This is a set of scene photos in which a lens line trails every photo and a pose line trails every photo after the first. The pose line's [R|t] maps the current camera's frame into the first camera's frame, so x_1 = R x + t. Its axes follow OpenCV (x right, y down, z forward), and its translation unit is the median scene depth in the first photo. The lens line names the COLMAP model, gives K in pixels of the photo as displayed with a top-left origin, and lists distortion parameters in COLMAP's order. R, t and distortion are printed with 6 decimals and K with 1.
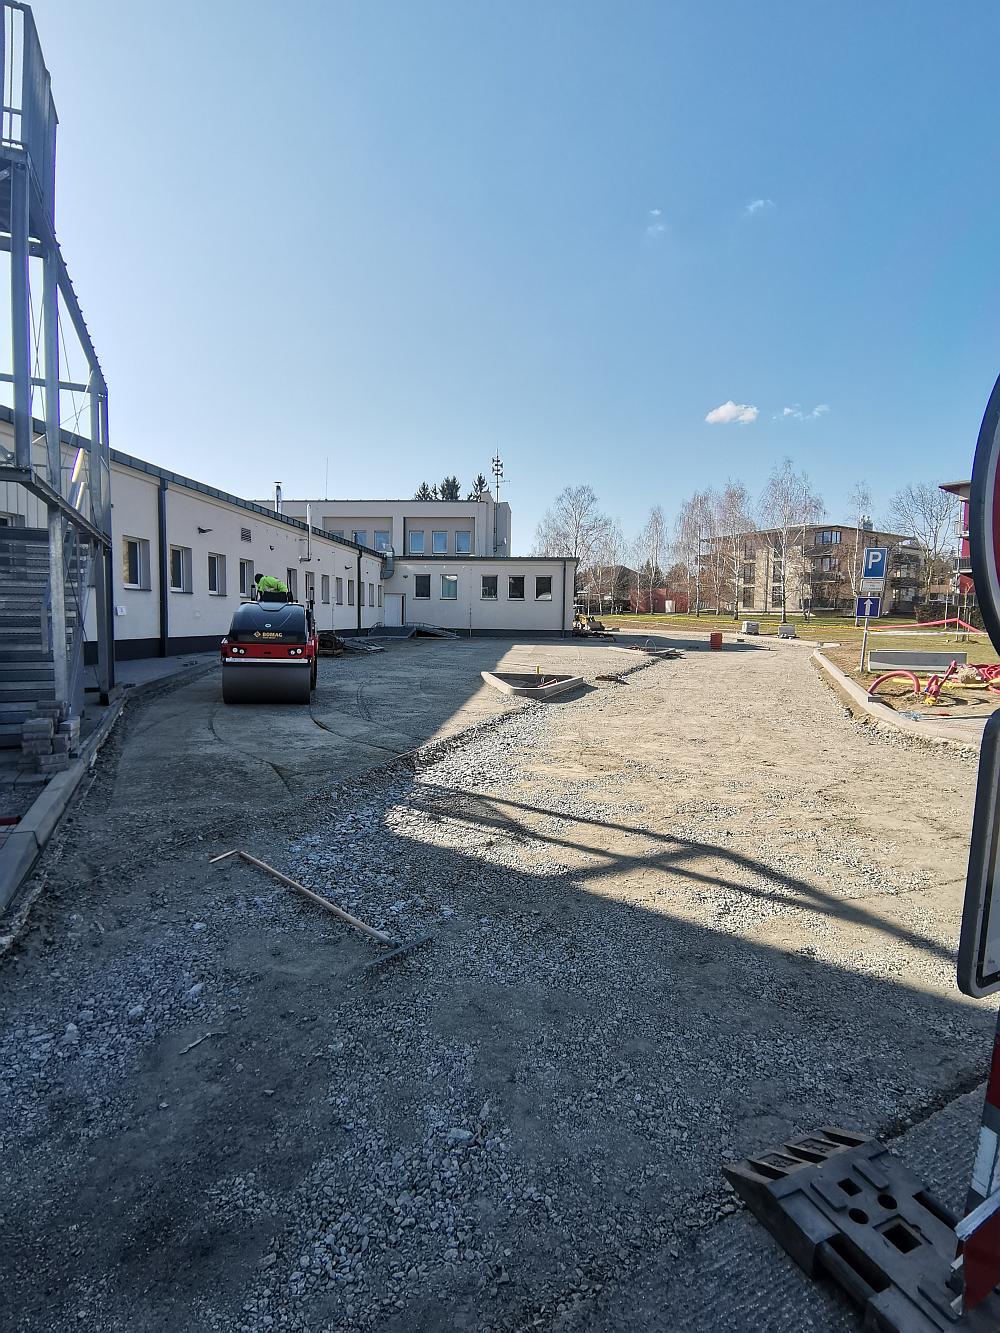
lens RADIAL K [[647.9, 0, 500.0], [0, 647.9, 666.5], [0, 0, 1]] dist [0.000835, -0.008662]
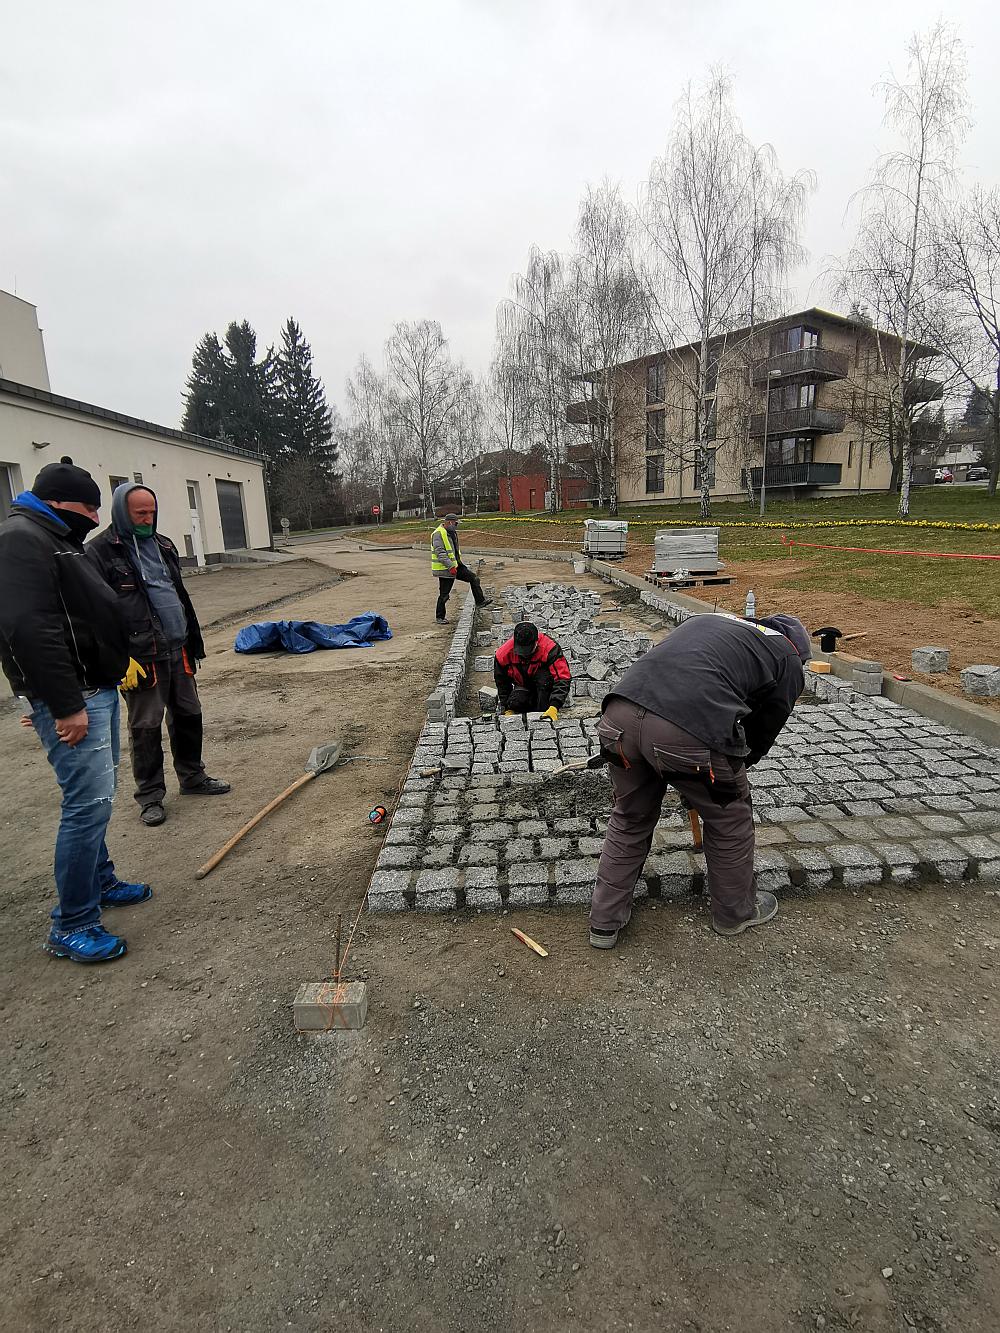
lens RADIAL K [[647.9, 0, 500.0], [0, 647.9, 666.5], [0, 0, 1]] dist [0.000835, -0.008662]
pose [[0.994872, -0.072133, 0.070898, 0.223641], [0.061260, 0.987519, 0.145096, -0.035119], [-0.080479, -0.140008, 0.986874, 0.491764]]
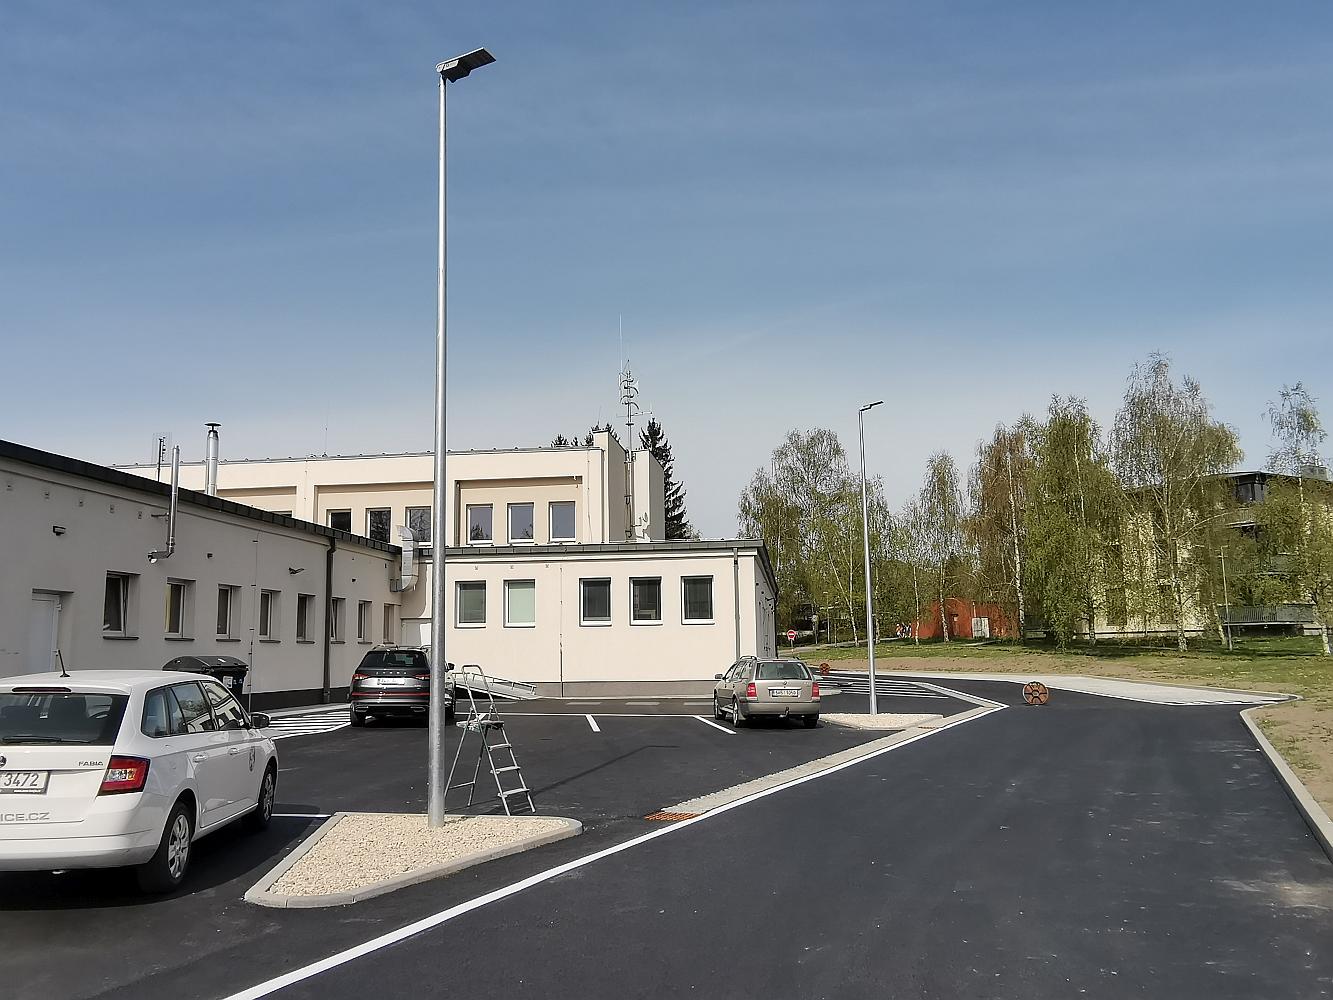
lens RADIAL K [[1054.9, 0, 666.5], [0, 1054.9, 500.0], [0, 0, 1]] dist [-0.007558, -0.000307]
pose [[0.998469, -0.034296, -0.043403, 0.046216], [0.023969, 0.975361, -0.219307, -0.008950], [0.049855, 0.217931, 0.974690, 0.094739]]
